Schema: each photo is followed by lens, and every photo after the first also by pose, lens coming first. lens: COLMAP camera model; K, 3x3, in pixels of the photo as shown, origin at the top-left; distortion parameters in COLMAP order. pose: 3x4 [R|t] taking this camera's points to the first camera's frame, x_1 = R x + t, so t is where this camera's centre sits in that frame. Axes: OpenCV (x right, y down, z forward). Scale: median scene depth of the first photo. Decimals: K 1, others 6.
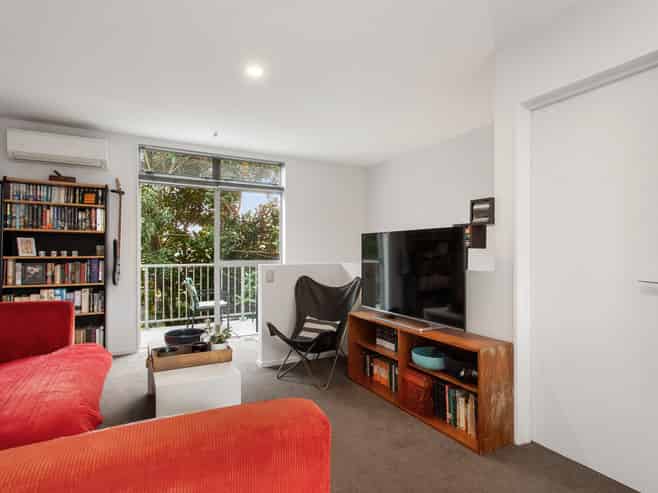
lens RADIAL K [[368.3, 0, 327.7], [0, 368.3, 248.5], [0, 0, 1]] dist [0.004557, 0.000733]
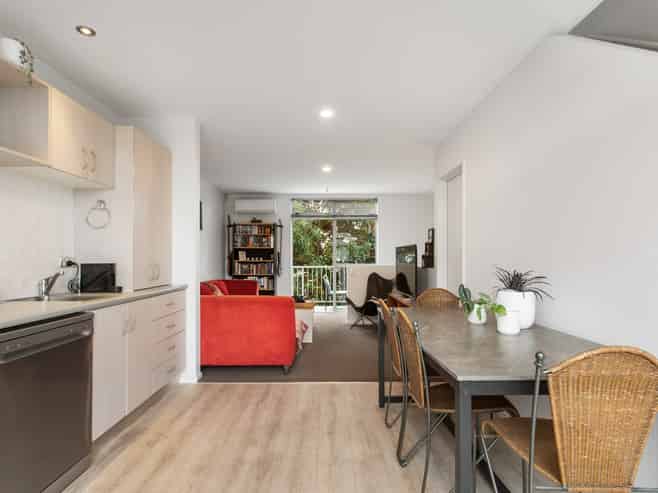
lens RADIAL K [[345.5, 0, 313.5], [0, 345.5, 256.1], [0, 0, 1]] dist [0.001550, 0.000714]
pose [[0.876342, -0.004076, -0.481672, 0.454114], [0.005117, 0.999987, 0.000849, -0.002311], [0.481662, -0.003209, 0.876351, -0.490534]]
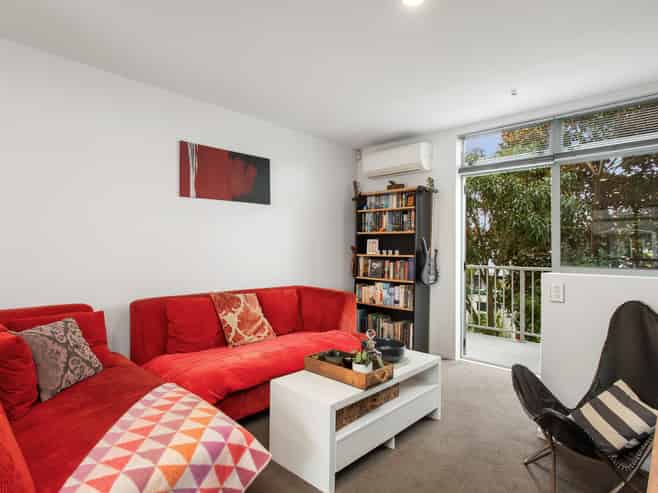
lens RADIAL K [[368.3, 0, 327.7], [0, 368.3, 248.5], [0, 0, 1]] dist [0.004557, 0.000733]
pose [[0.322272, -0.003925, -0.946639, 0.290066], [-0.001933, 0.999987, -0.004805, 0.007229], [0.946645, 0.003378, 0.322260, 0.443298]]
